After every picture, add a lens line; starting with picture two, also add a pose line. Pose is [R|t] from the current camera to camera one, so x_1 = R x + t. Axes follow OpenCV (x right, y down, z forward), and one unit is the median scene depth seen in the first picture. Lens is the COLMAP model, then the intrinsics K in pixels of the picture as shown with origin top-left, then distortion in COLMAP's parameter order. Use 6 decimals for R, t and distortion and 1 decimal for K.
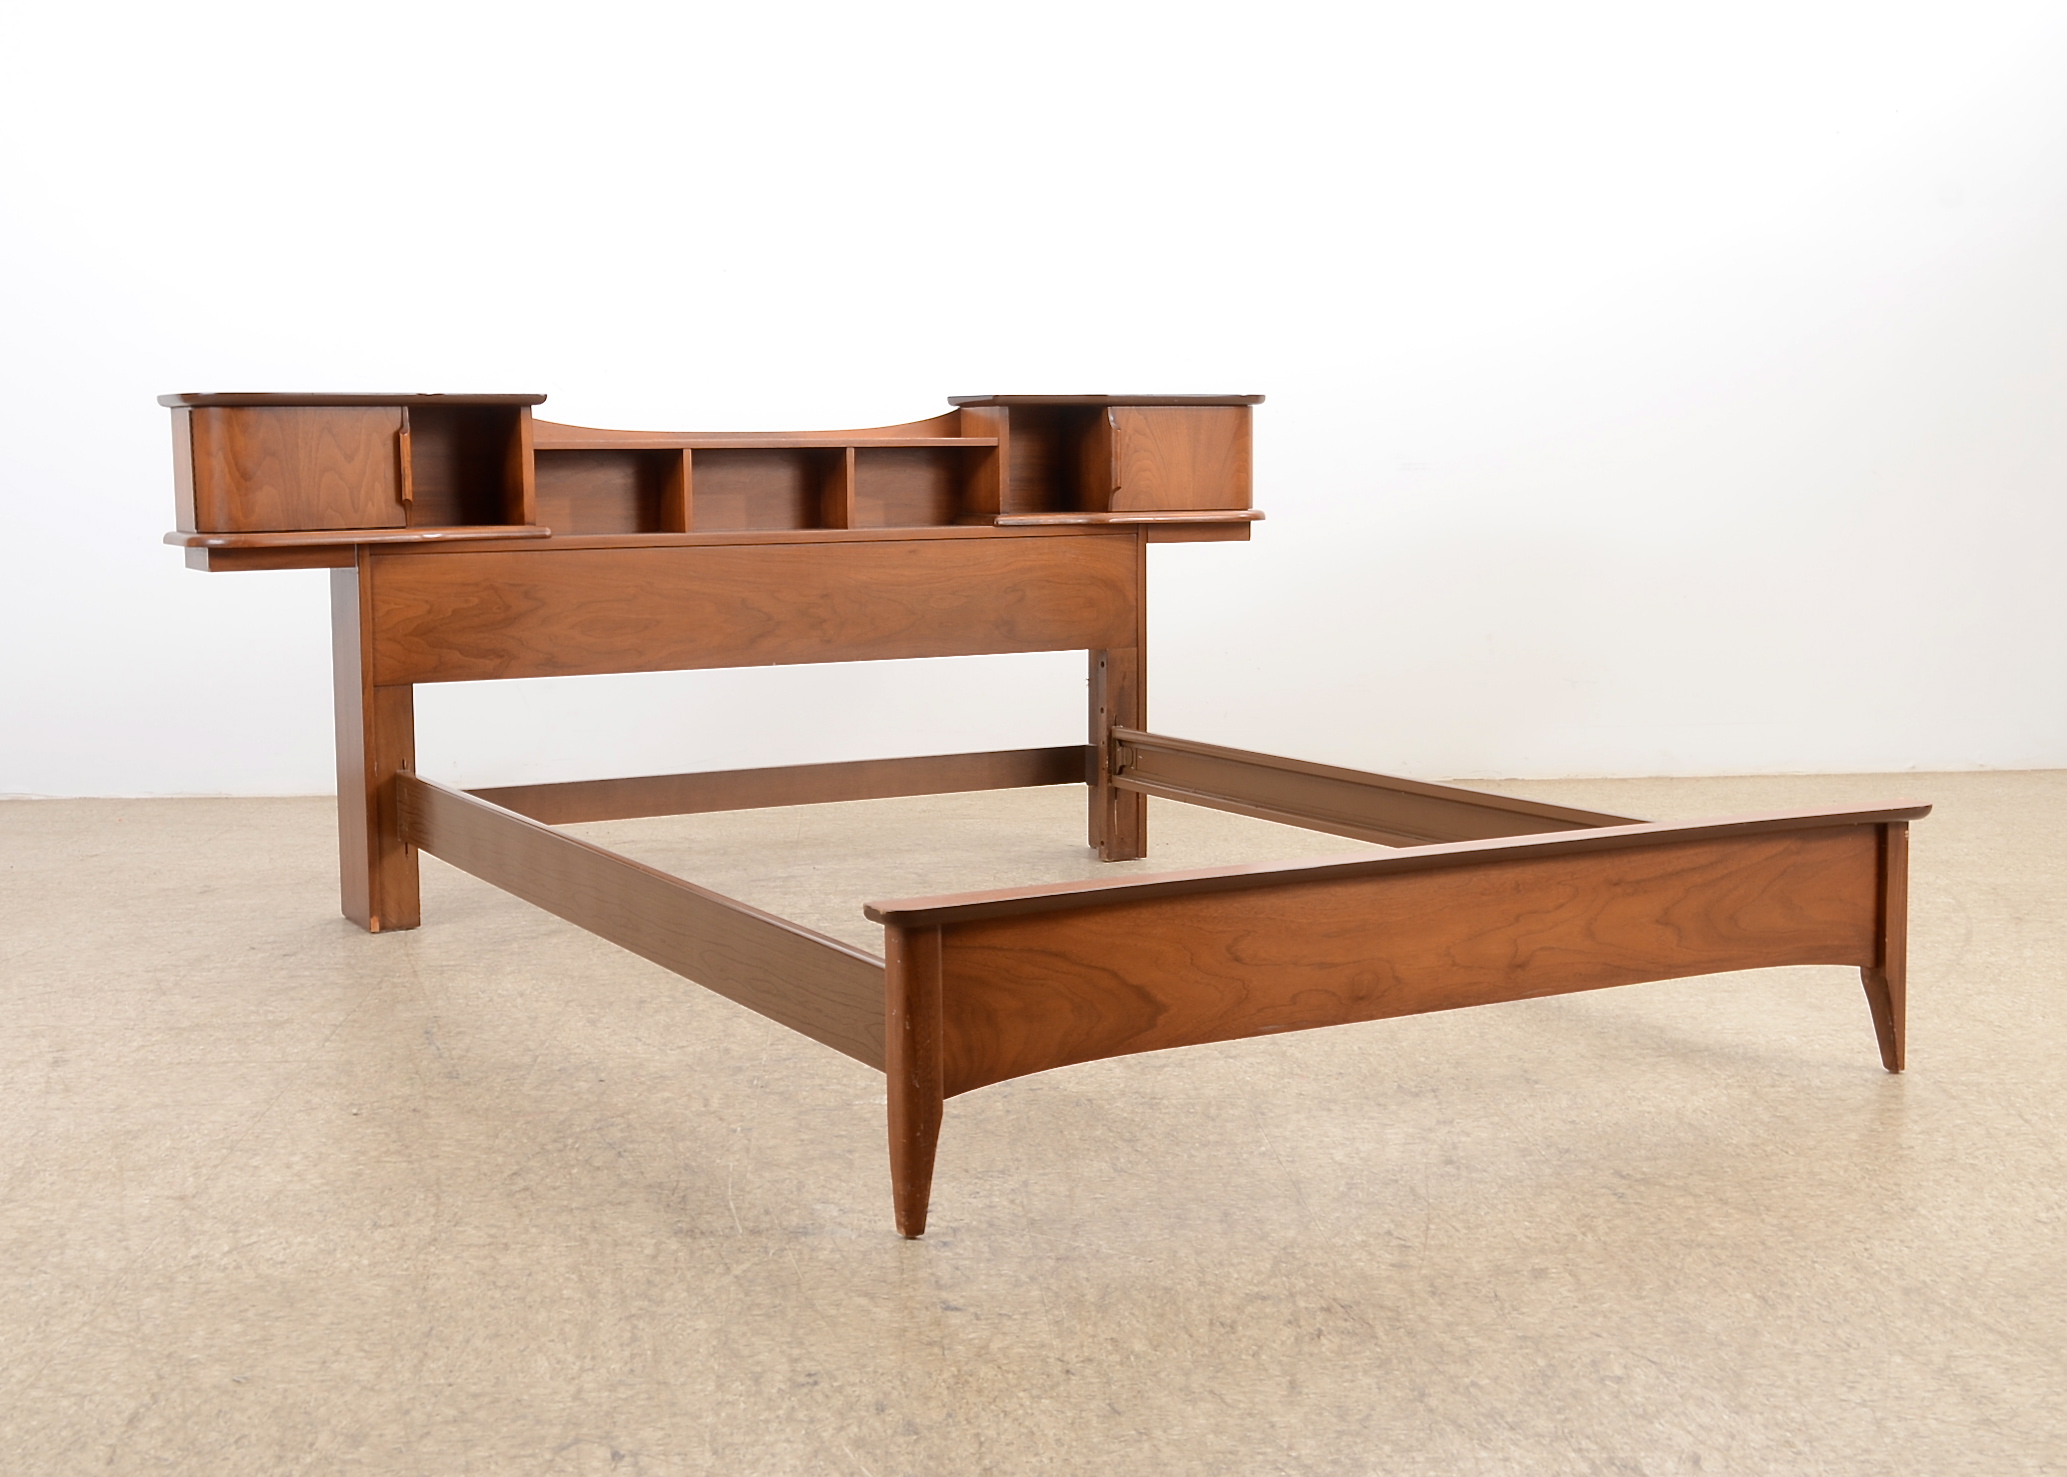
lens RADIAL K [[2777.3, 0, 1033.5], [0, 2777.3, 794.6], [0, 0, 1]] dist [-0.007303, -0.018692]
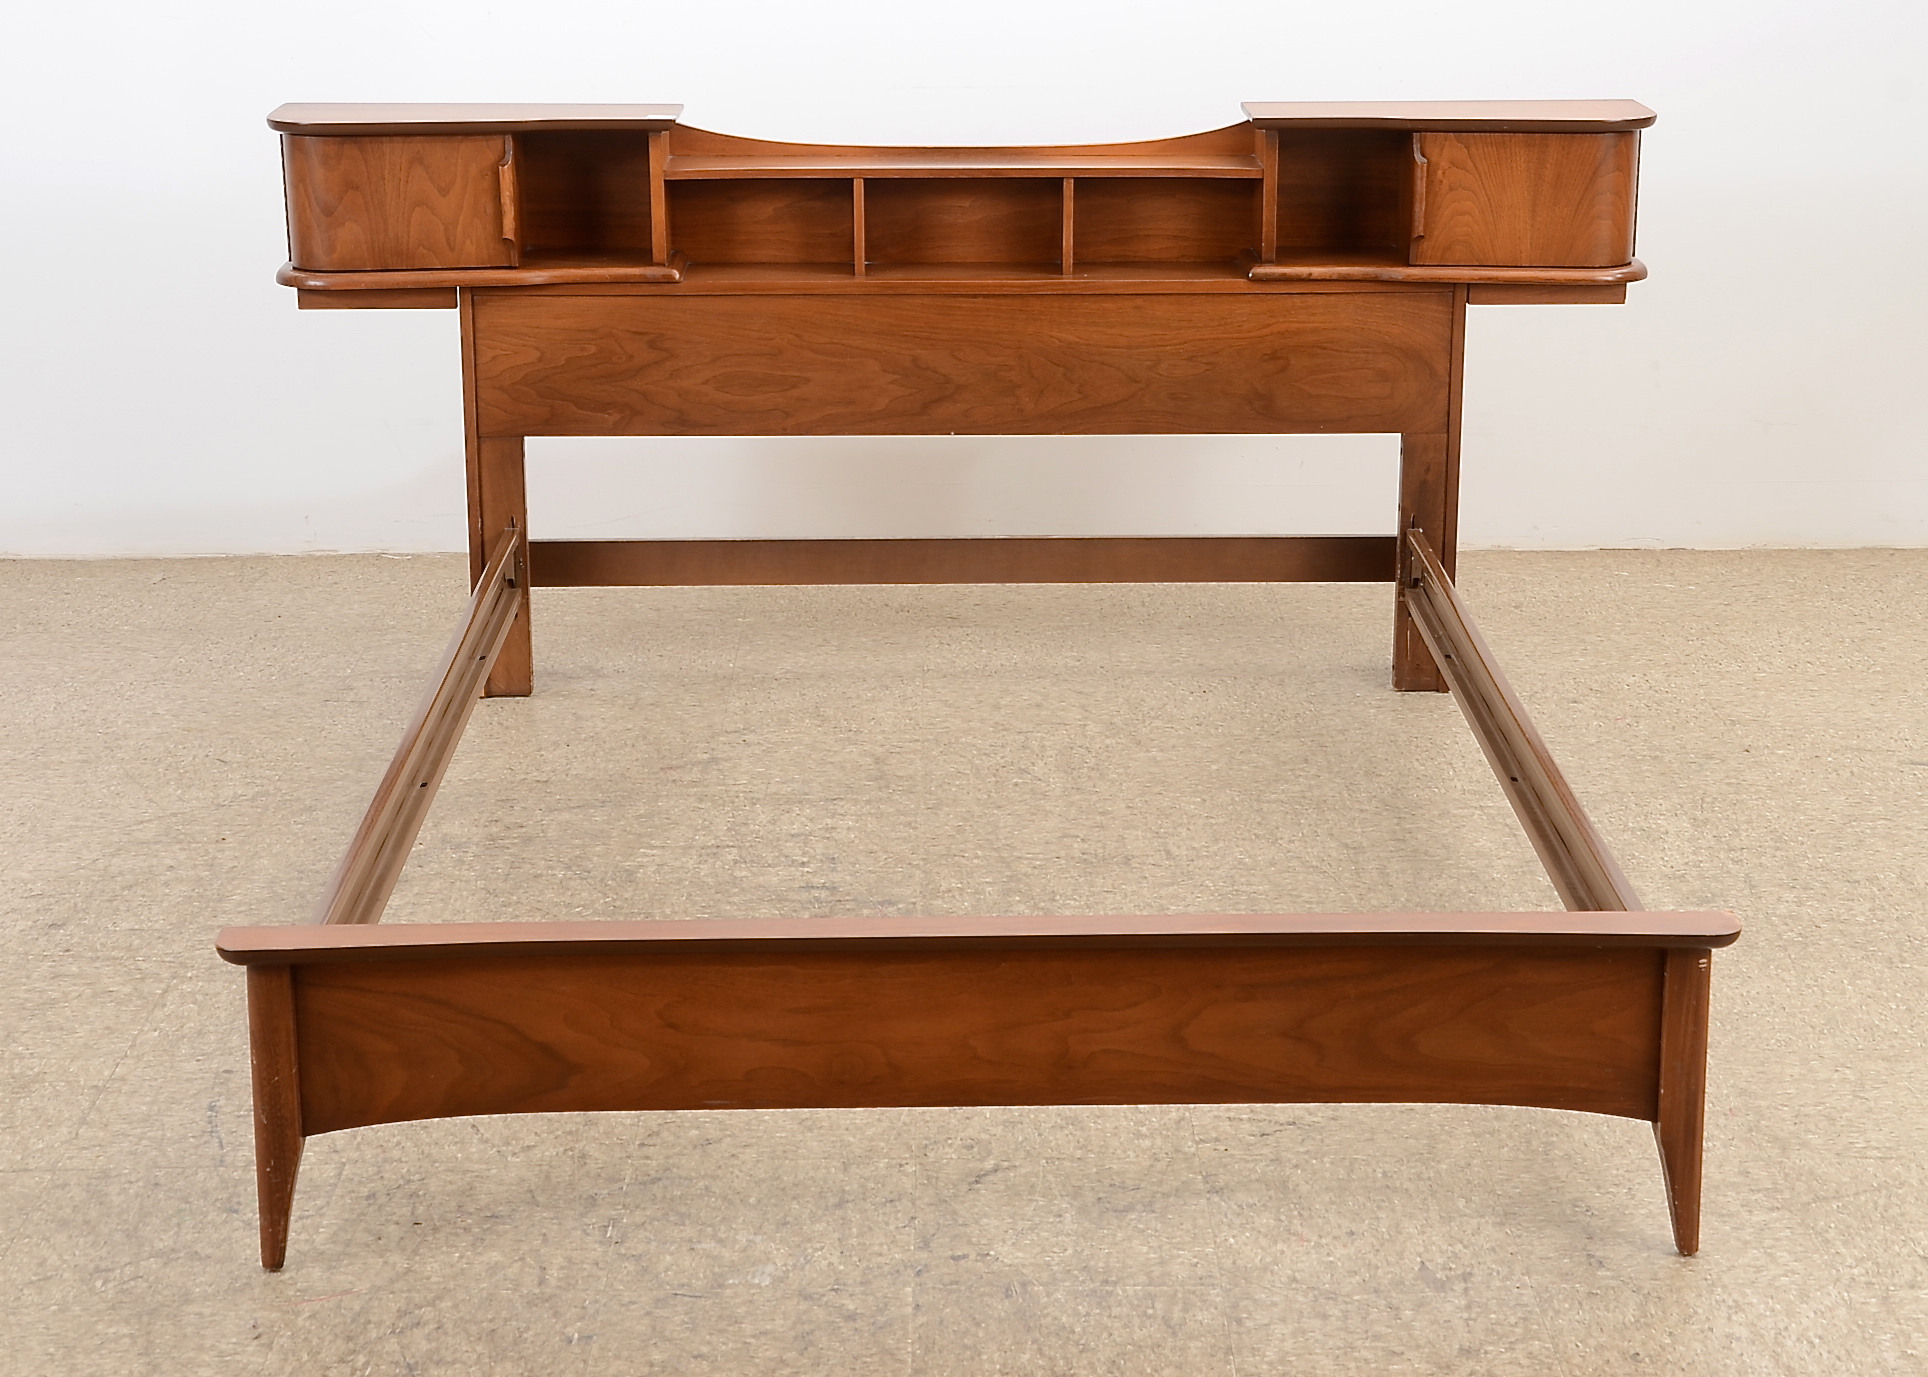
lens RADIAL K [[3610.9, 0, 964.0], [0, 3610.9, 688.5], [0, 0, 1]] dist [0.082845, 0.195924]
pose [[0.878290, 0.139607, -0.457292, 0.449717], [-0.065406, 0.982512, 0.174332, -0.171925], [0.473633, -0.123205, 0.872062, 0.023510]]
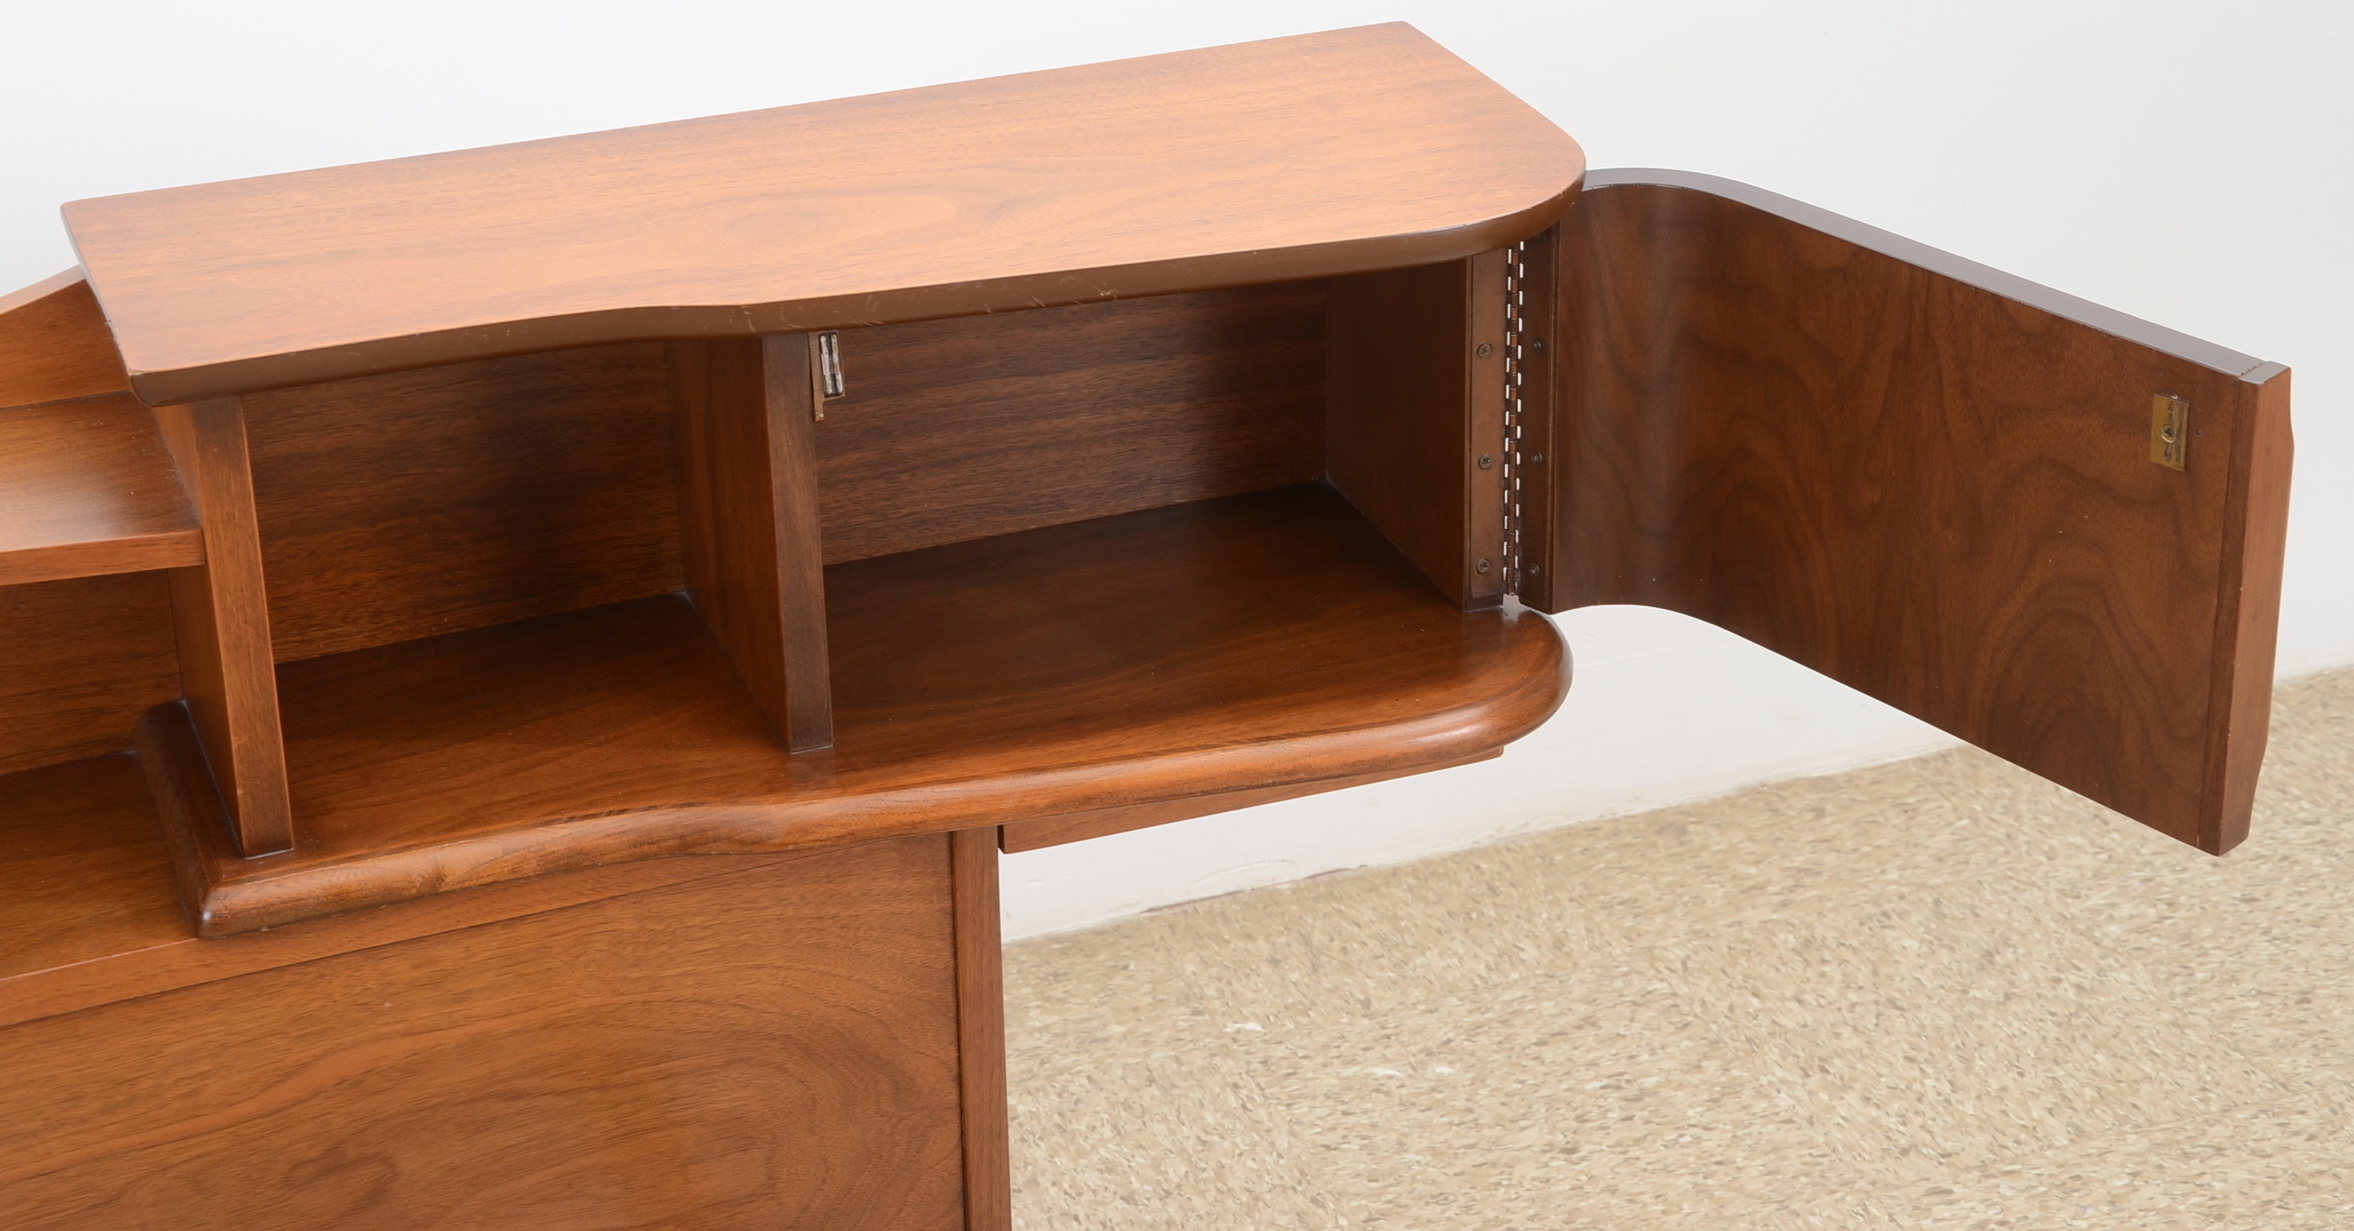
lens RADIAL K [[4072.2, 0, 1117.9], [0, 4072.2, 439.6], [0, 0, 1]] dist [0.185925, 0.691777]
pose [[0.987489, 0.048632, -0.150004, 0.109964], [-0.002986, 0.956853, 0.290558, -0.244946], [0.157662, -0.286474, 0.945027, 0.784341]]
